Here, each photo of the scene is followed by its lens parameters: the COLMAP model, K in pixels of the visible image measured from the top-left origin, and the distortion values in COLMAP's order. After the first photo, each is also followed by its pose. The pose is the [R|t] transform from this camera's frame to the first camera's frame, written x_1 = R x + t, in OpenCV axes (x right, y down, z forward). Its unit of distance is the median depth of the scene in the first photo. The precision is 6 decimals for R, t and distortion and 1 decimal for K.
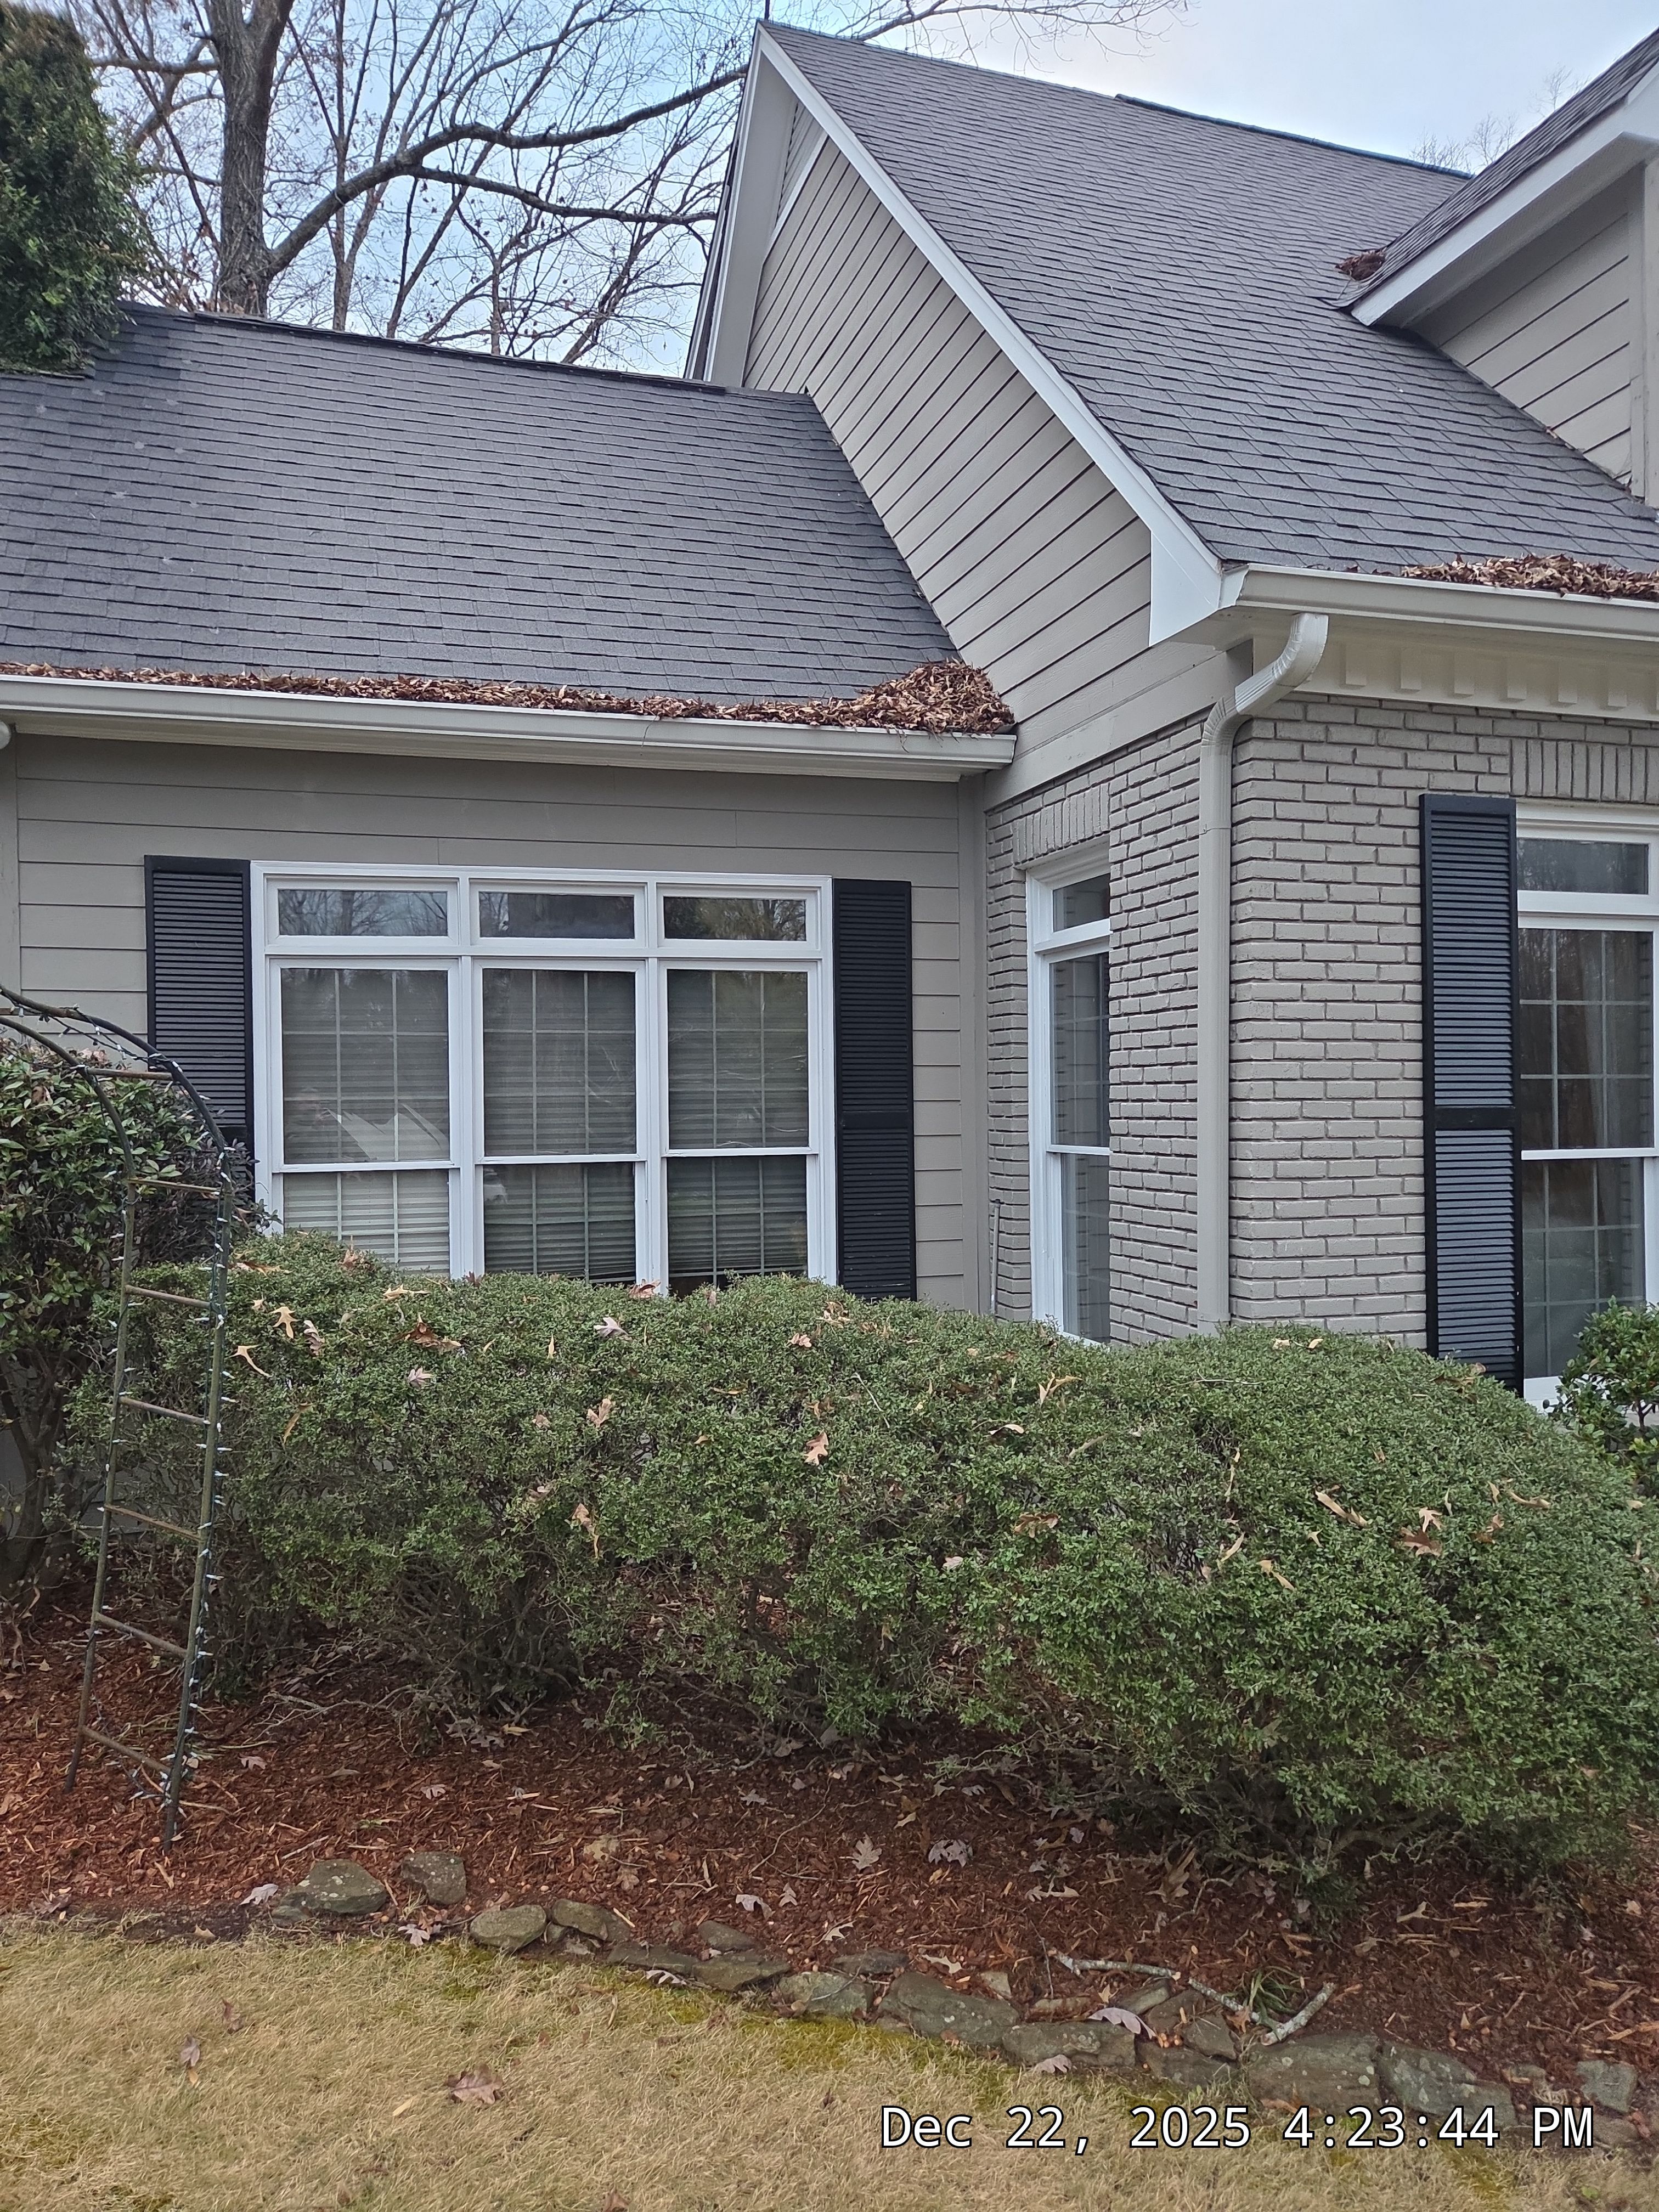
lens RADIAL K [[1480.2, 0, 786.9], [0, 1480.2, 1116.7], [0, 0, 1]] dist [0.048373, -0.044106]
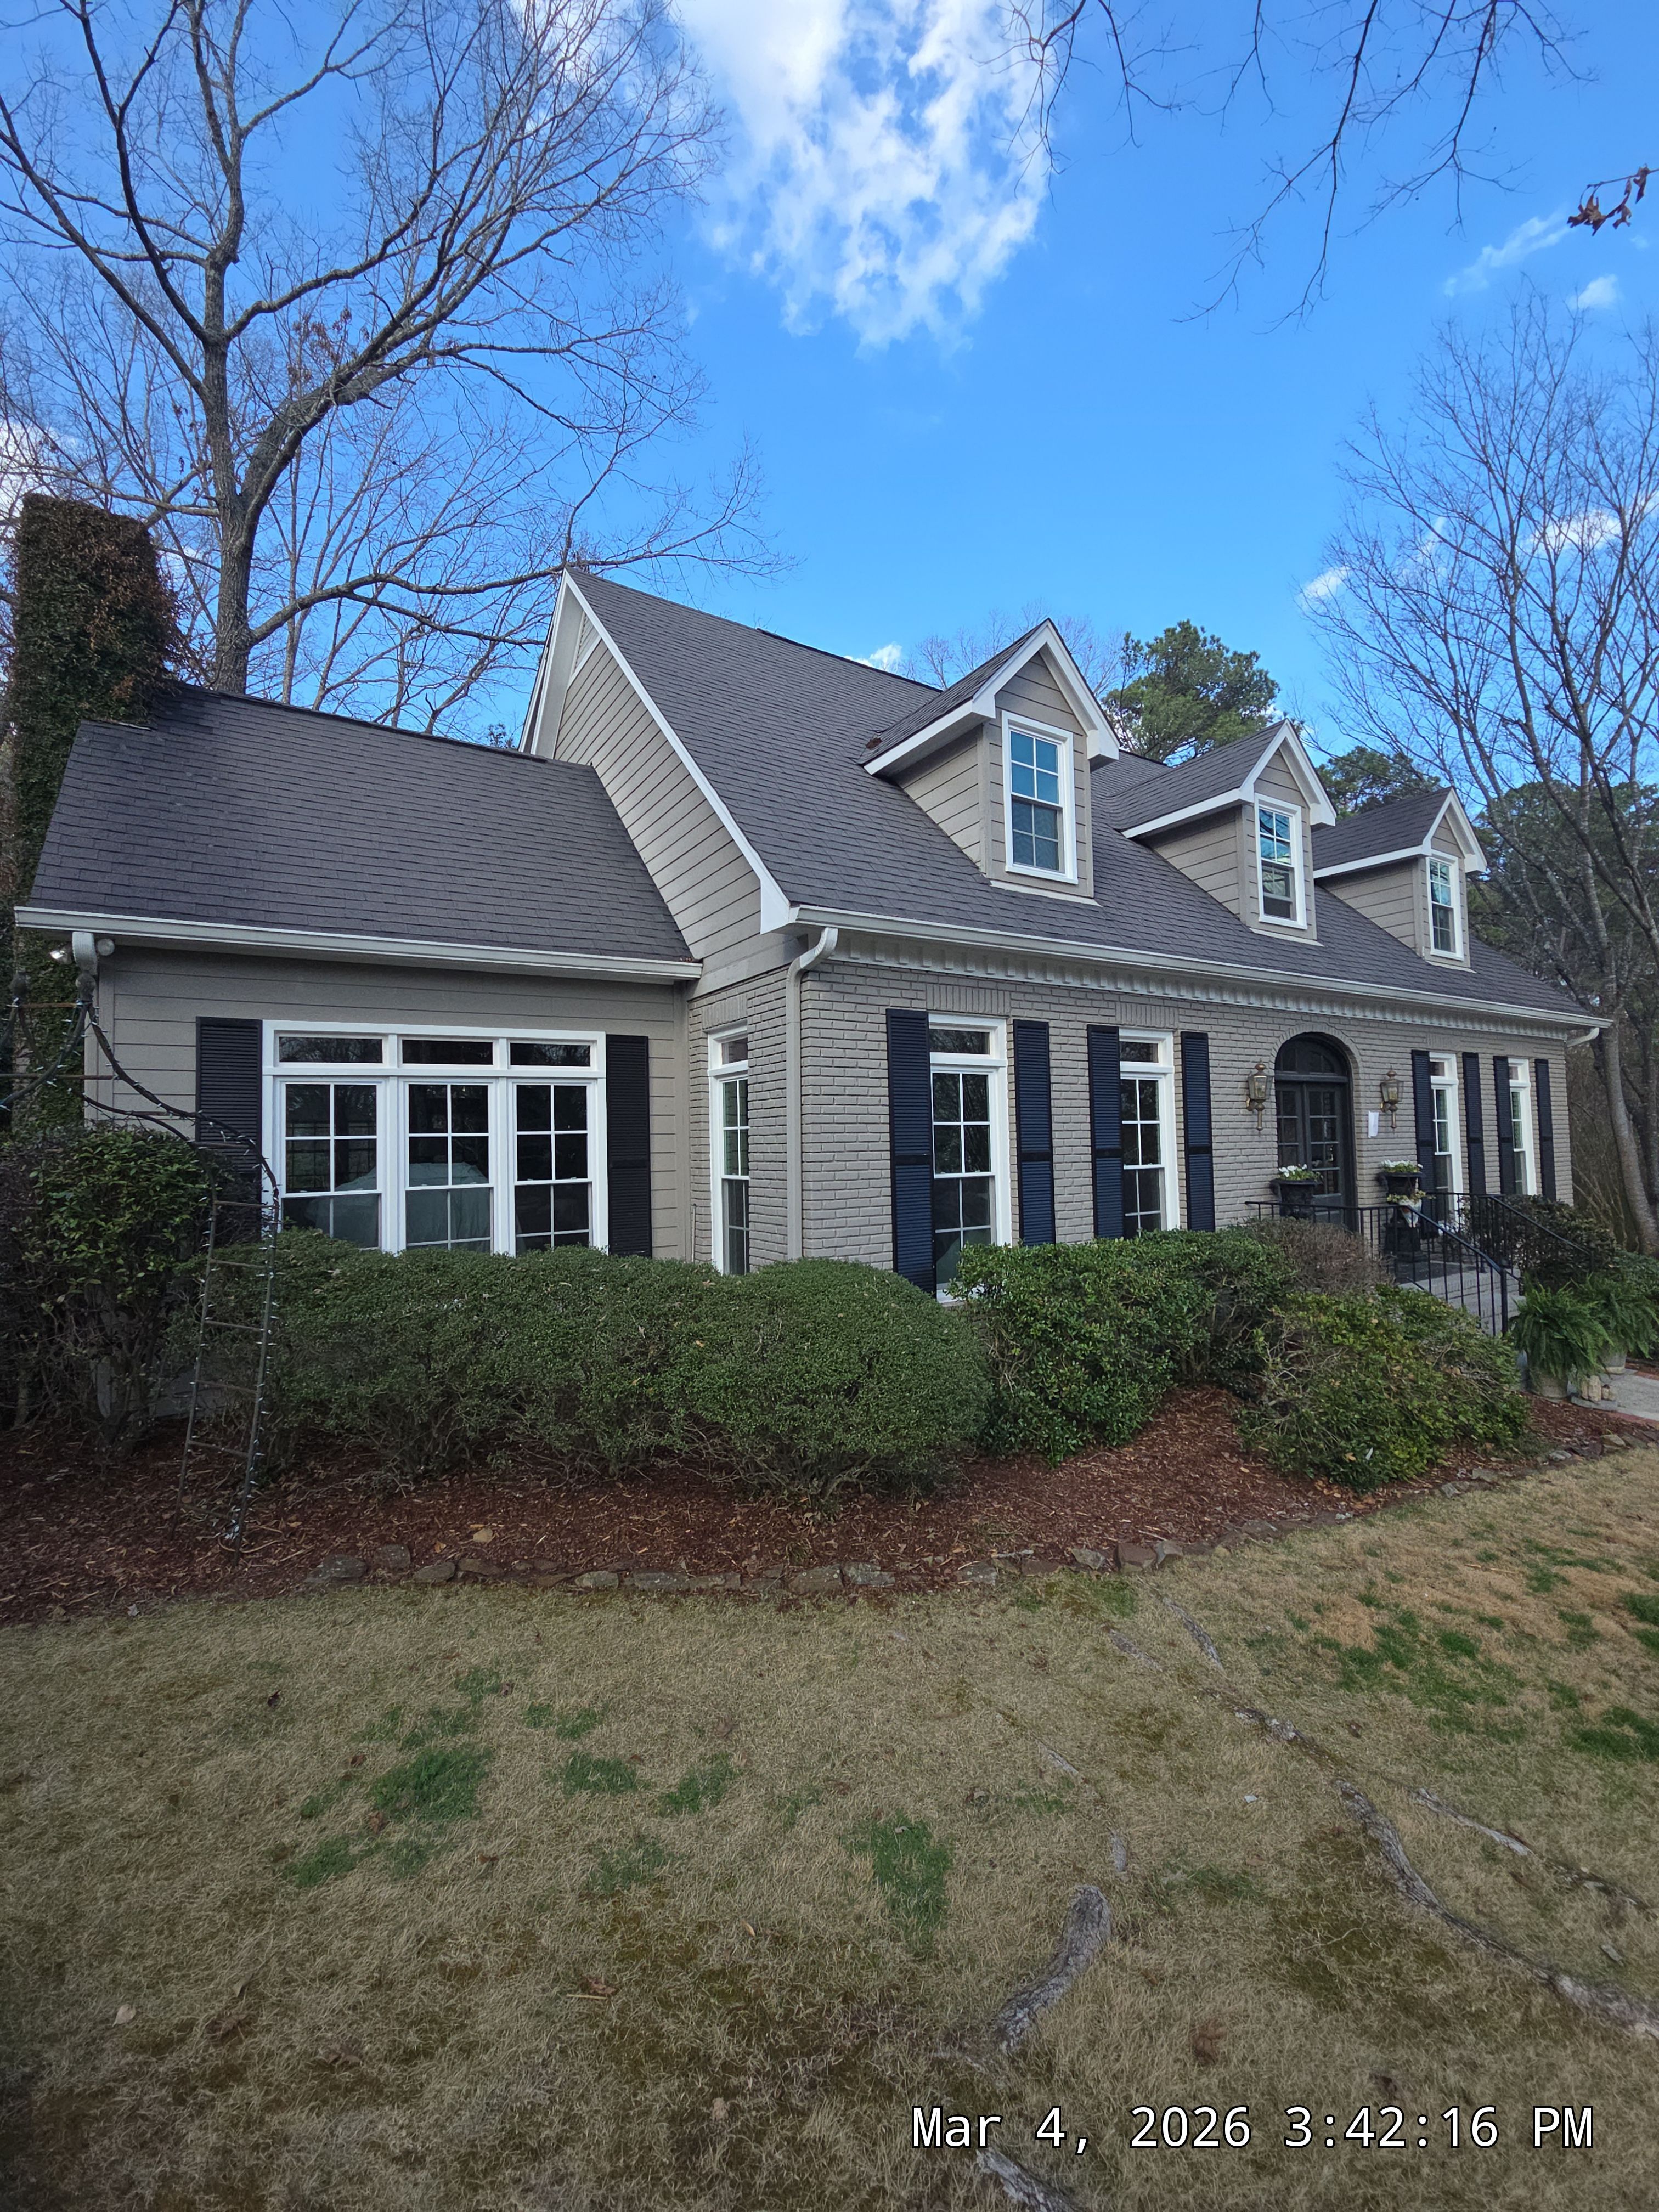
lens RADIAL K [[903.1, 0, 818.6], [0, 903.1, 1105.9], [0, 0, 1]] dist [-0.000134, -0.000877]
pose [[0.966818, 0.001776, 0.255460, -0.000034], [0.012614, 0.998424, -0.054679, -0.005540], [-0.255154, 0.056087, 0.965272, -0.186534]]
